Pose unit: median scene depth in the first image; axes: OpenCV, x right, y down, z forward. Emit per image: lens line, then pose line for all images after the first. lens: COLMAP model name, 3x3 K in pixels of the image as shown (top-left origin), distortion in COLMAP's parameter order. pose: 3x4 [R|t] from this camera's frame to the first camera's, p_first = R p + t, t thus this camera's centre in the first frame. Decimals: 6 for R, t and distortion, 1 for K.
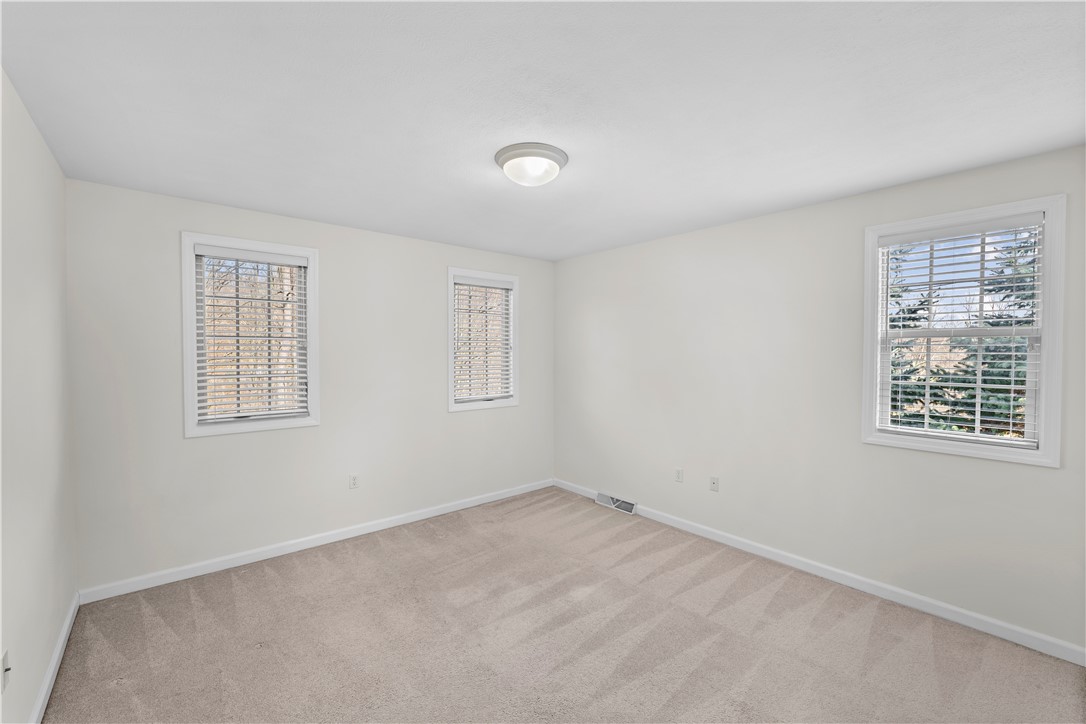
lens RADIAL K [[451.7, 0, 543.8], [0, 451.7, 345.0], [0, 0, 1]] dist [-0.010750, 0.000571]
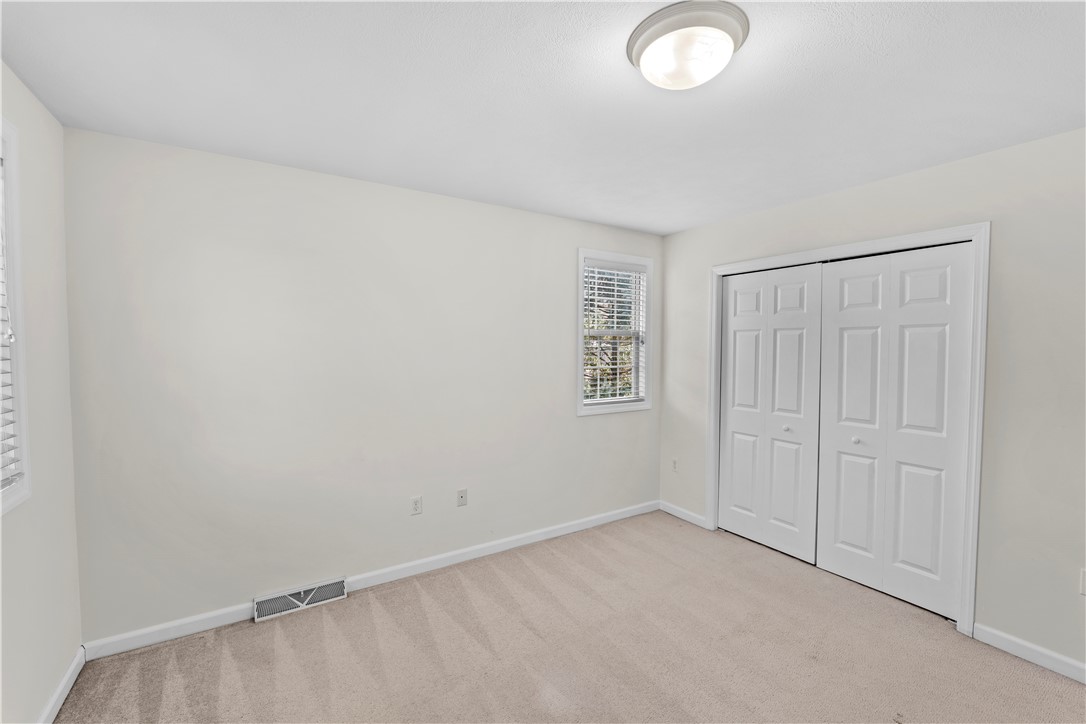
lens RADIAL K [[451.7, 0, 543.8], [0, 451.7, 345.0], [0, 0, 1]] dist [-0.010750, 0.000571]
pose [[0.143390, -0.009275, 0.989623, -0.461756], [-0.019032, 0.999745, 0.012128, -0.001382], [-0.989483, -0.020574, 0.143177, 0.724067]]
